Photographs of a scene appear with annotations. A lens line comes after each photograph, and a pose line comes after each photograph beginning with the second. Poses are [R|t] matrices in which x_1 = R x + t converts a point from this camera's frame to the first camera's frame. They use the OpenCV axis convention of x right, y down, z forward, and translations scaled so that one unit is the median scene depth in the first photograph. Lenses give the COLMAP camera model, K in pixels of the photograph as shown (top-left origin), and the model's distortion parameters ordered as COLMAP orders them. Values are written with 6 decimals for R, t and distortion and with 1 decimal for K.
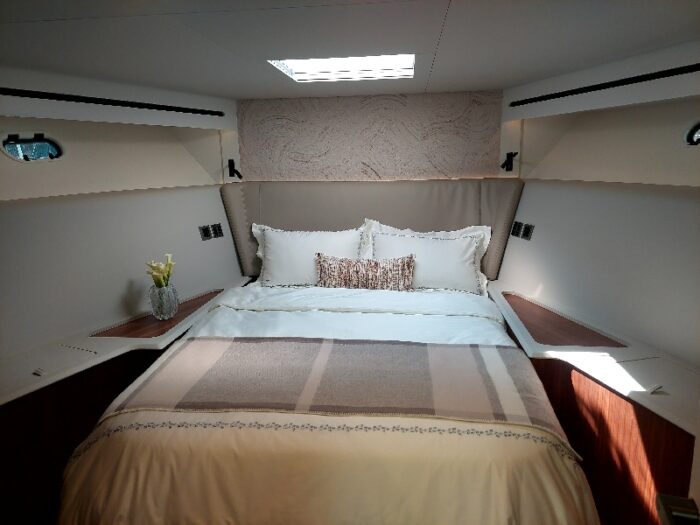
lens RADIAL K [[496.2, 0, 350.0], [0, 496.2, 262.5], [0, 0, 1]] dist [0.182077, -0.205689]
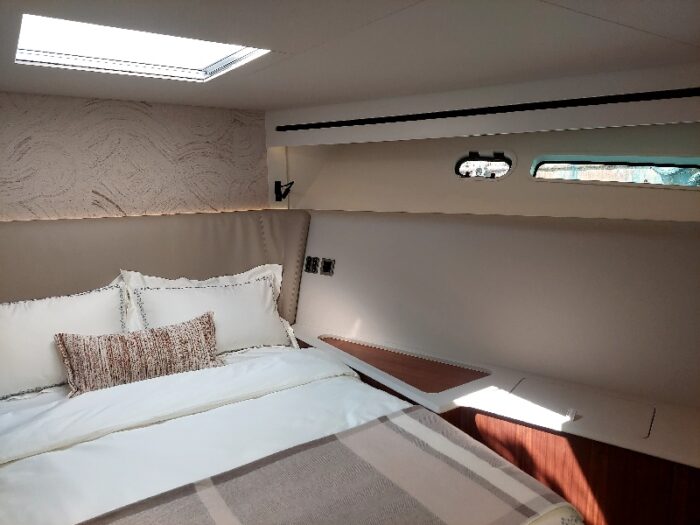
lens RADIAL K [[499.0, 0, 350.0], [0, 499.0, 262.5], [0, 0, 1]] dist [0.039895, -0.004081]
pose [[0.746887, -0.103414, 0.656860, -0.203795], [0.131911, 0.991243, 0.006068, -0.065879], [-0.651735, 0.082115, 0.753988, 0.277067]]
